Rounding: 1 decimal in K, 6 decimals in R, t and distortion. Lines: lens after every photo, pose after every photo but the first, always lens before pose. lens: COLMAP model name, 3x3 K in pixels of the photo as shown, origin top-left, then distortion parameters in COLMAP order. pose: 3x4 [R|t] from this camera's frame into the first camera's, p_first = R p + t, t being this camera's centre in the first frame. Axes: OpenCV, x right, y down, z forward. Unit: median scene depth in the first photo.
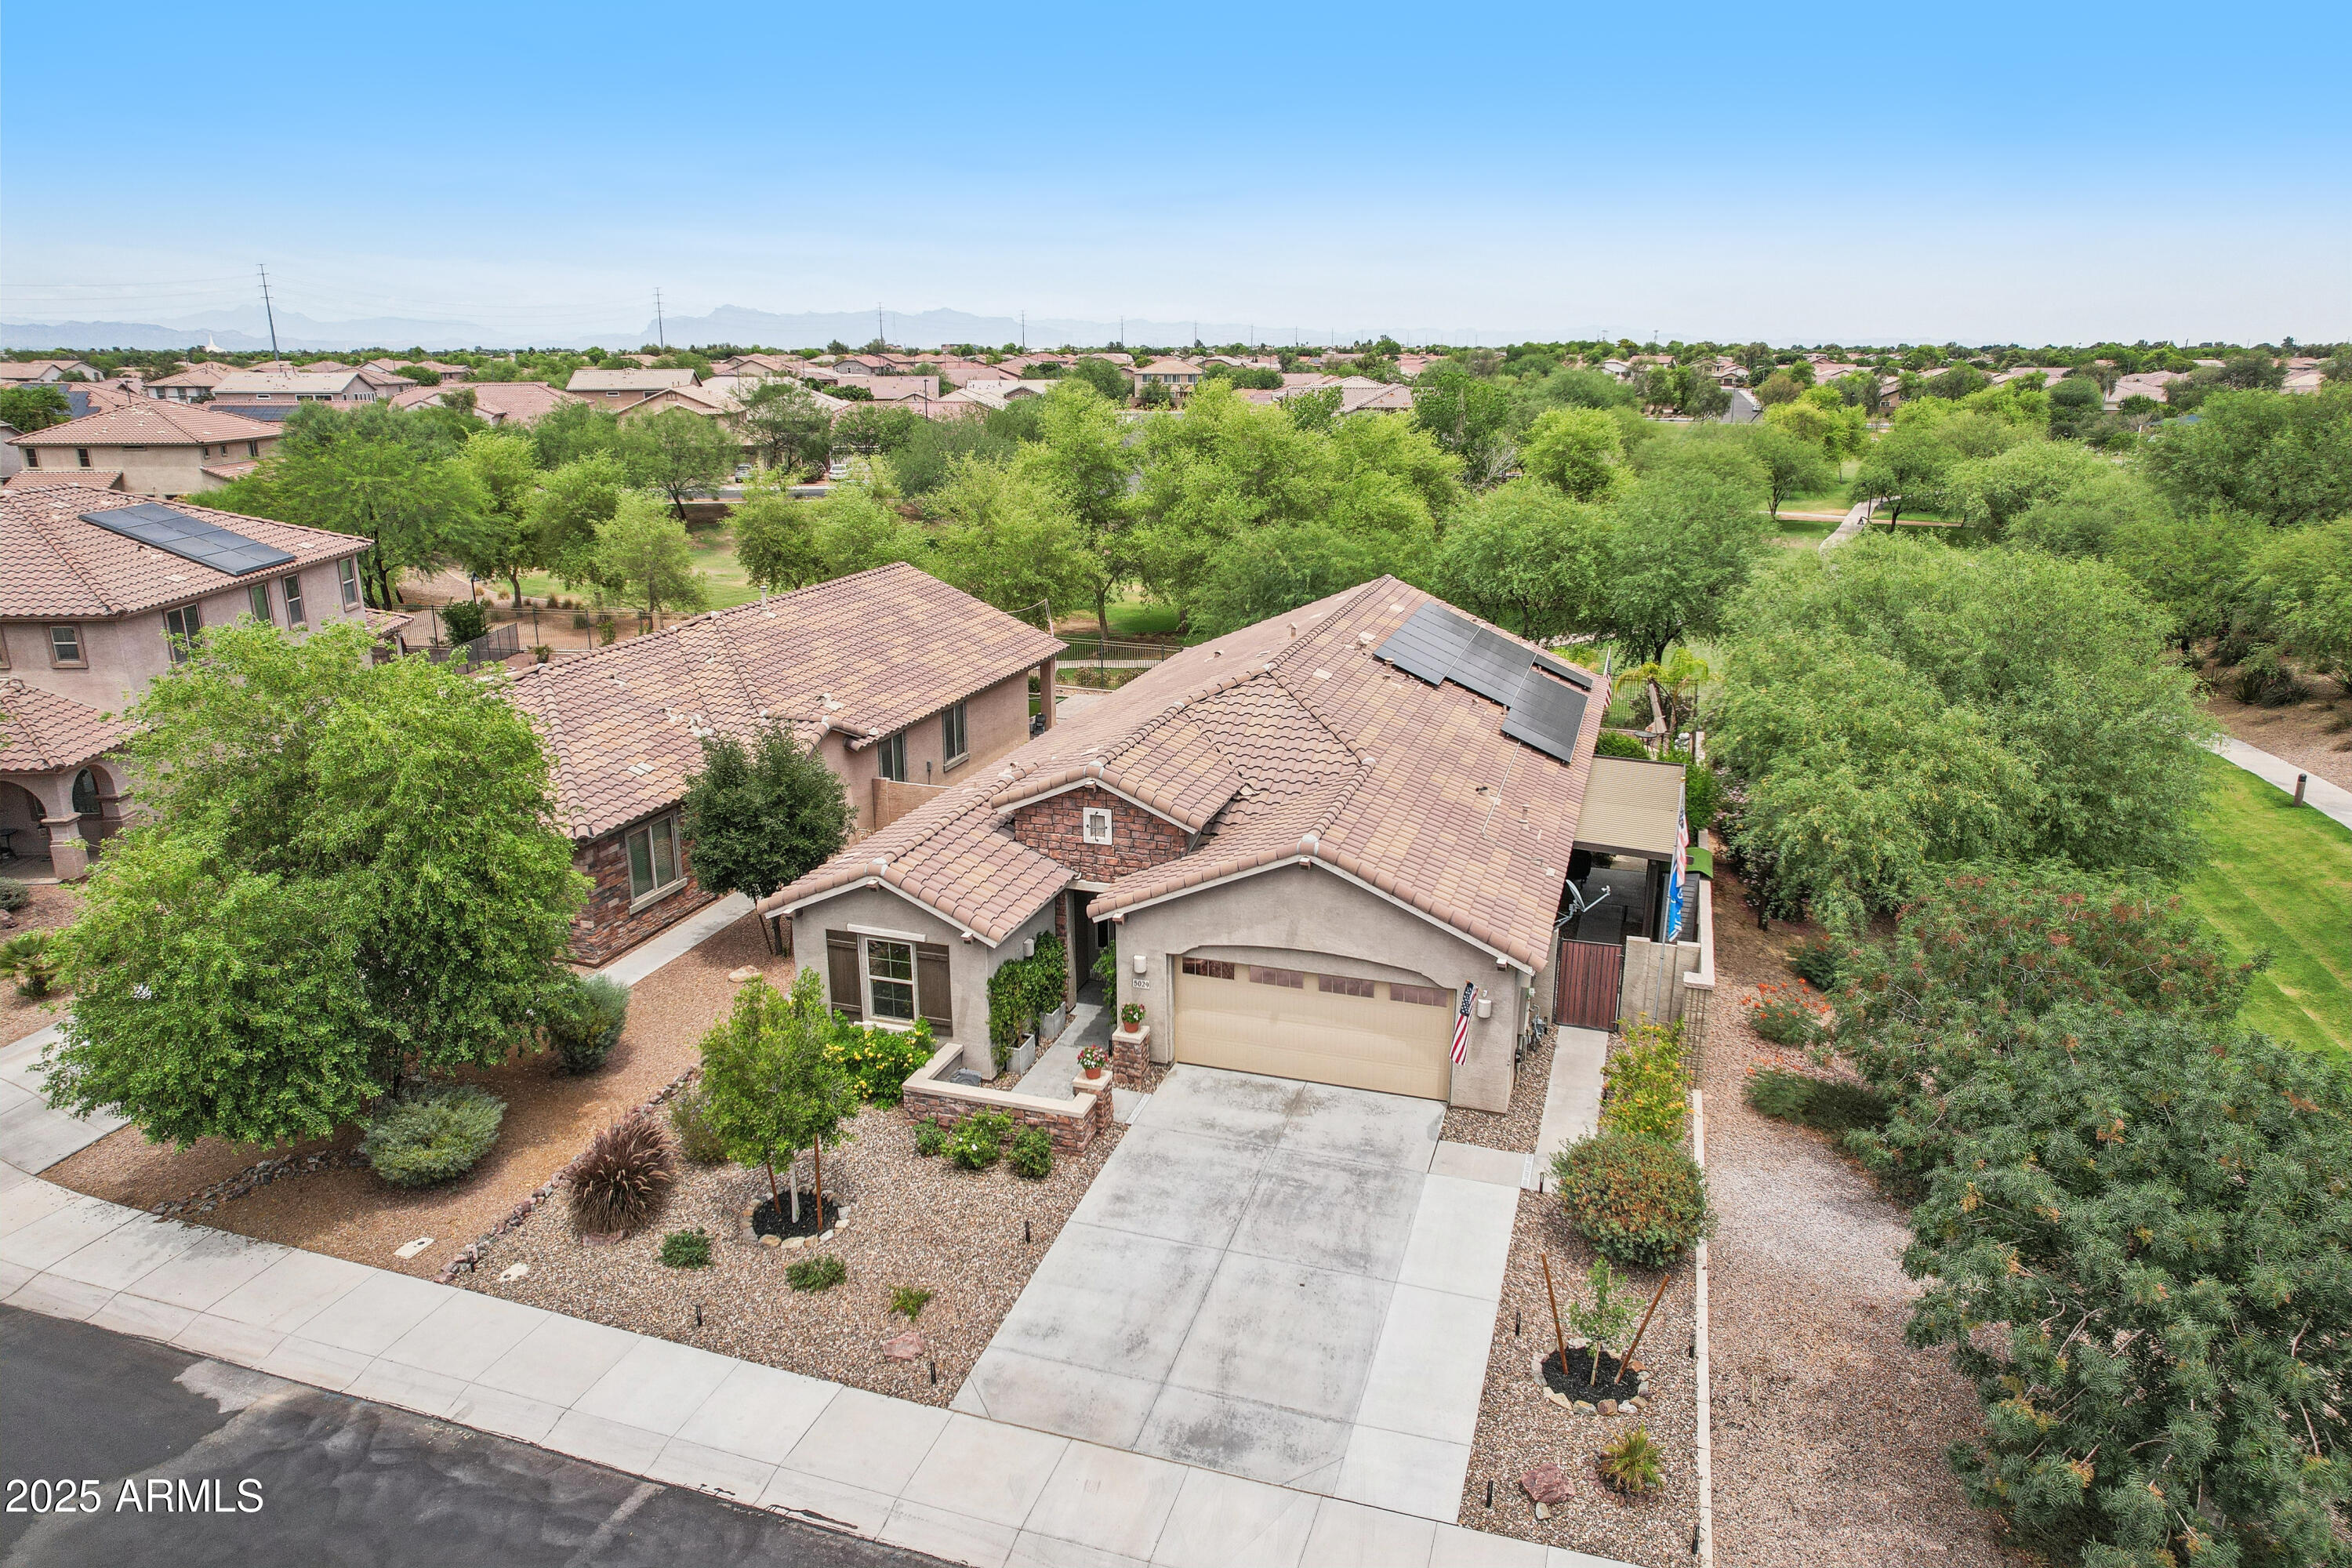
lens RADIAL K [[1483.3, 0, 1174.2], [0, 1483.3, 836.2], [0, 0, 1]] dist [-0.066740, 0.000220]
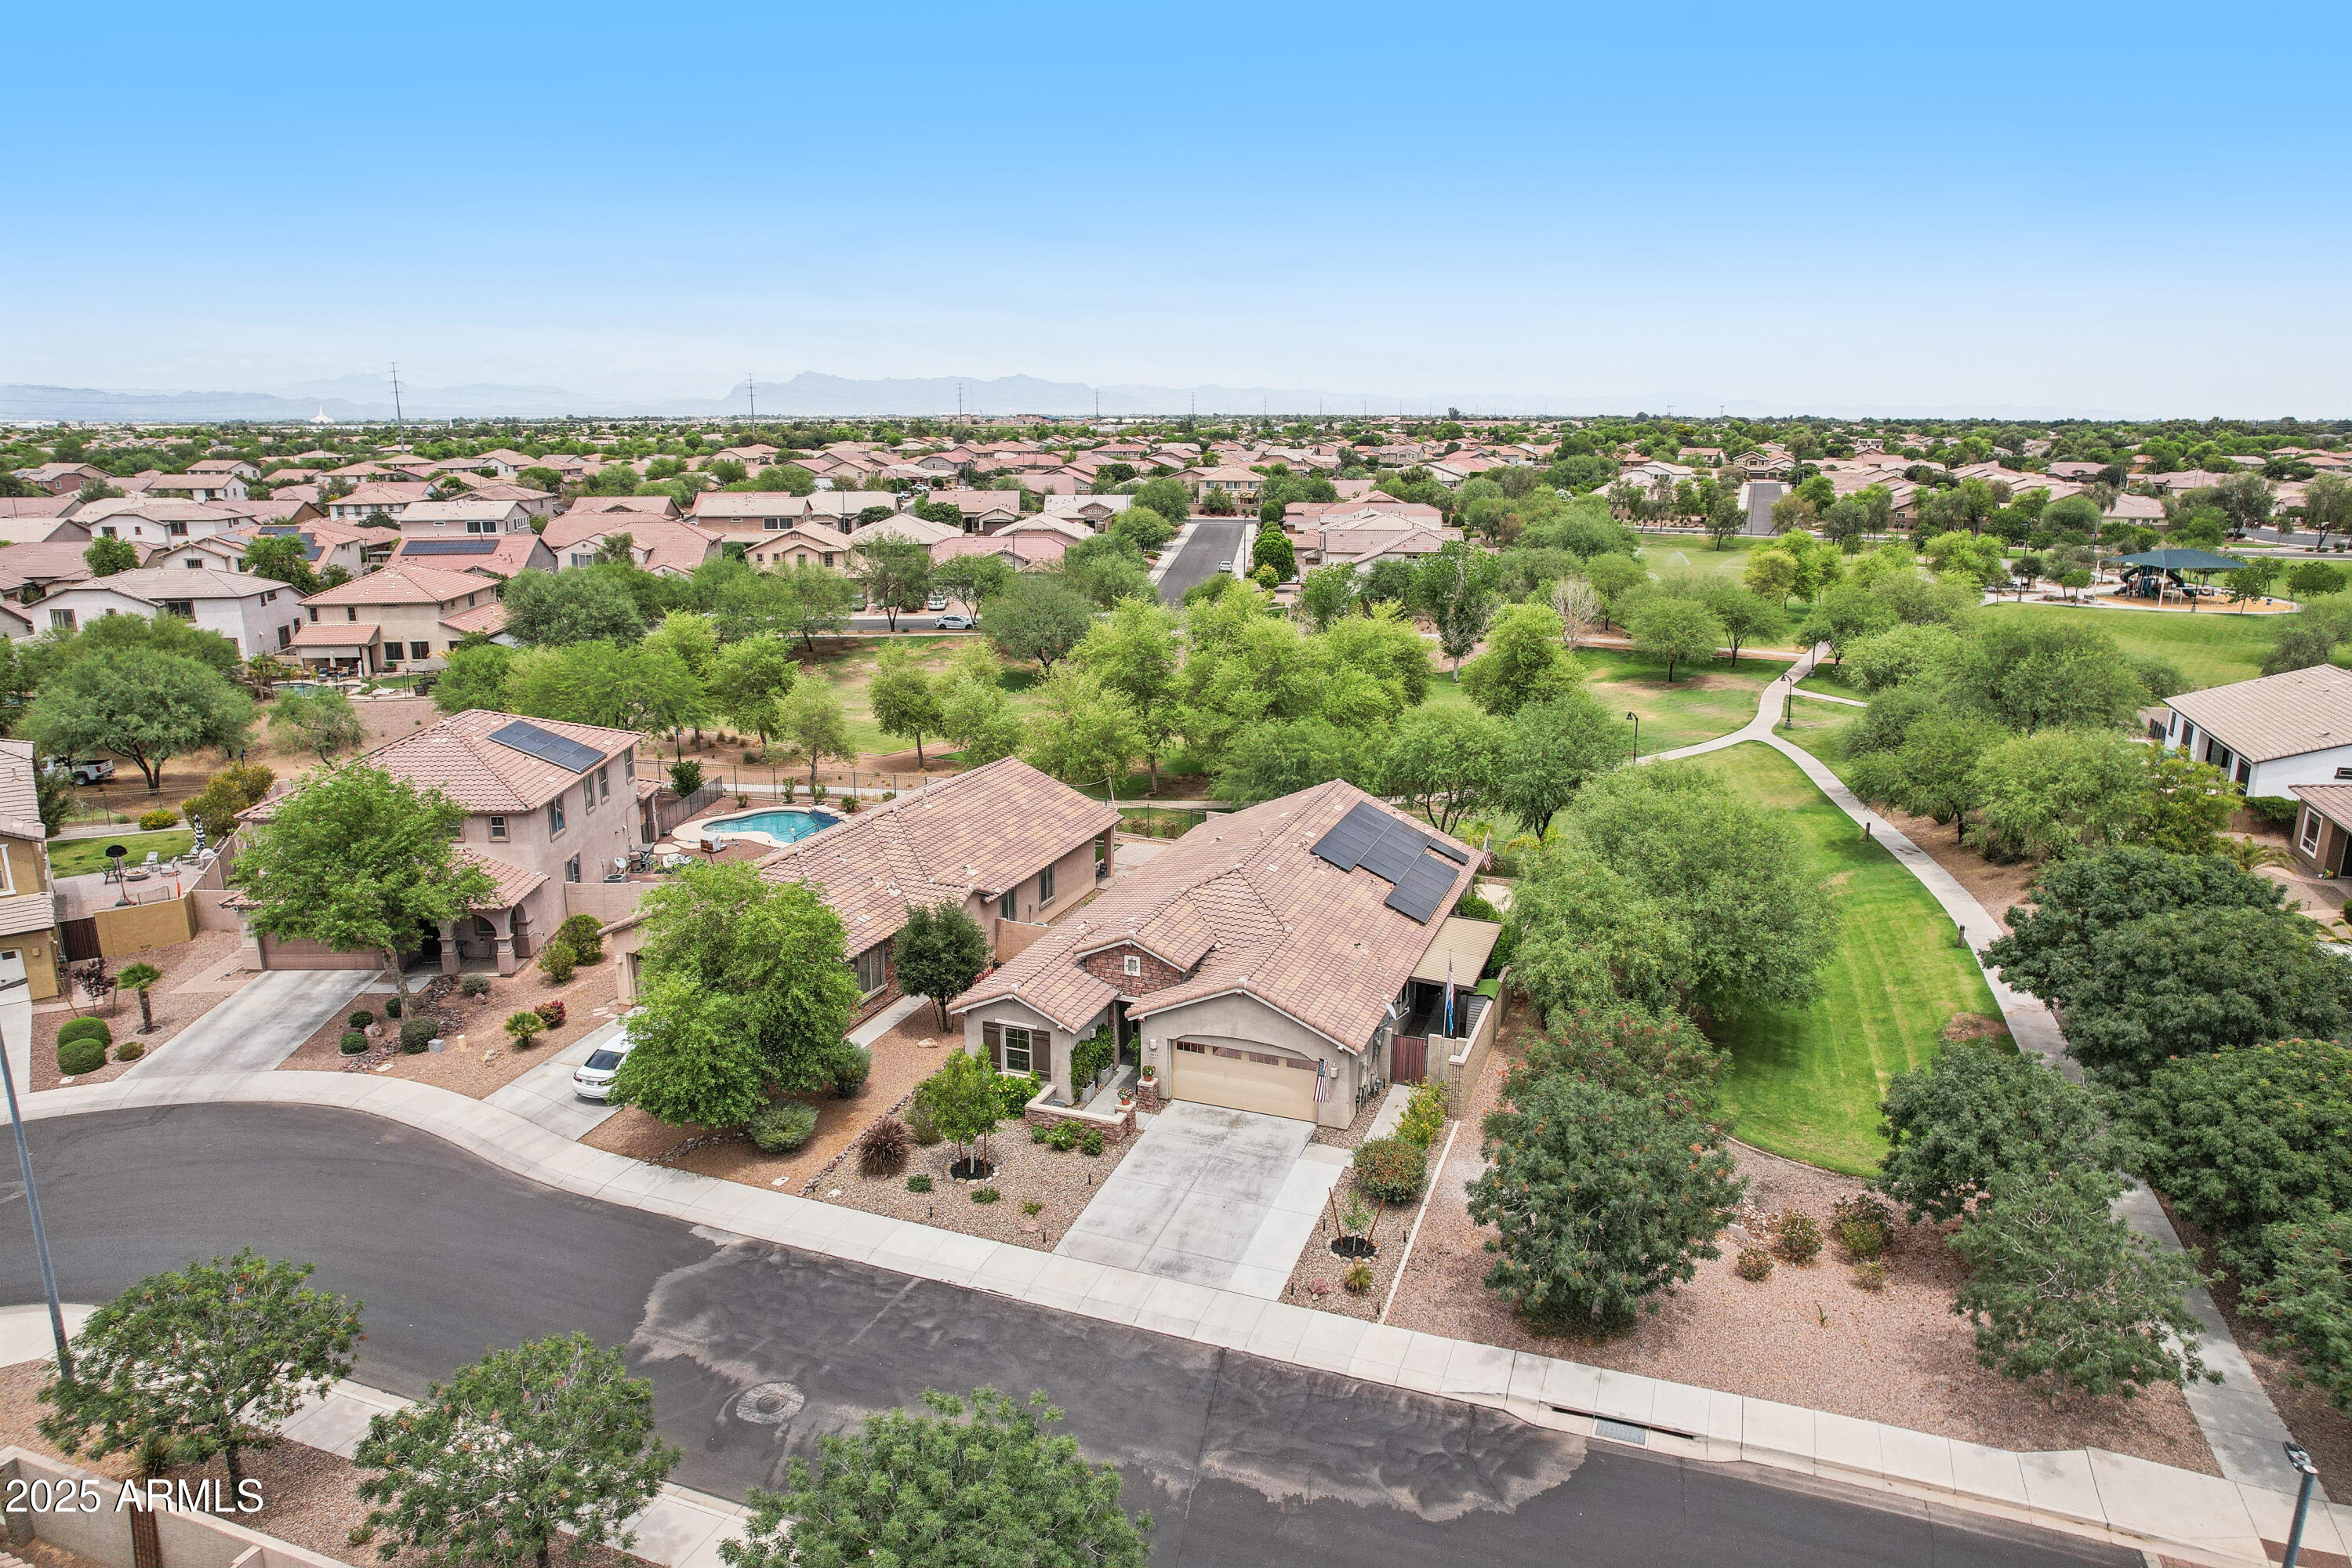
lens RADIAL K [[1483.3, 0, 1174.2], [0, 1483.3, 836.2], [0, 0, 1]] dist [-0.066740, 0.000220]
pose [[0.998929, 0.016033, -0.043412, 0.078686], [-0.017816, 0.999000, -0.040999, -0.096460], [0.042711, 0.041728, 0.998216, -0.843971]]
